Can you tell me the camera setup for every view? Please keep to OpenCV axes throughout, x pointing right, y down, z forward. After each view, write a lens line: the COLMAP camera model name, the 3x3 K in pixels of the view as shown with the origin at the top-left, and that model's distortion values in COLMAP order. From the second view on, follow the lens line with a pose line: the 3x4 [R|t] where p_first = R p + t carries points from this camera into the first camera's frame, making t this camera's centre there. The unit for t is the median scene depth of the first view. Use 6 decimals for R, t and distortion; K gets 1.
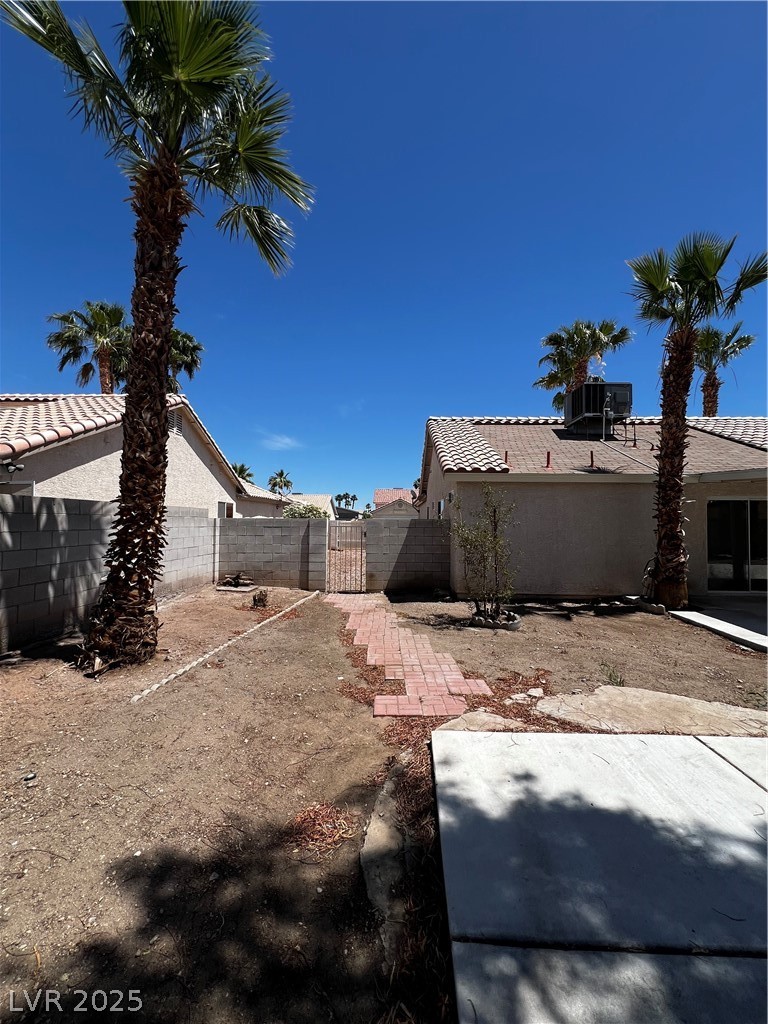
lens RADIAL K [[406.3, 0, 384.0], [0, 406.3, 512.0], [0, 0, 1]] dist [-0.003401, -0.000084]
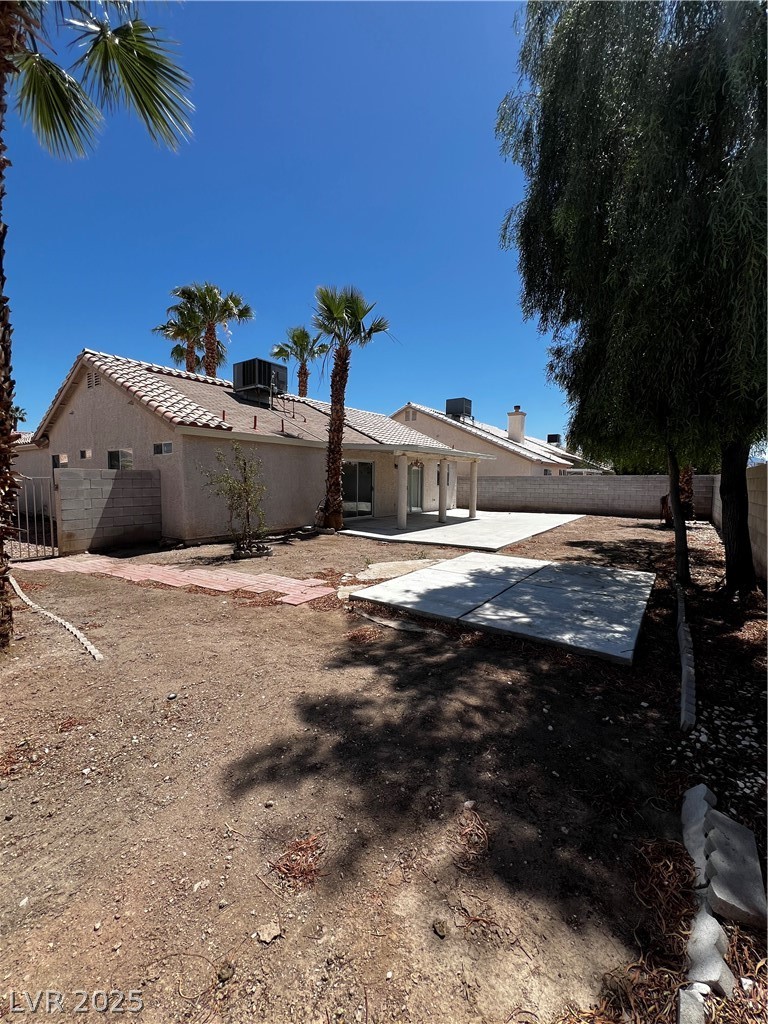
lens RADIAL K [[406.3, 0, 384.0], [0, 406.3, 512.0], [0, 0, 1]] dist [-0.003401, -0.000084]
pose [[0.563731, -0.069078, 0.823065, -0.457530], [-0.024768, 0.994635, 0.100442, 0.006628], [-0.825587, -0.077008, 0.558996, -0.022733]]
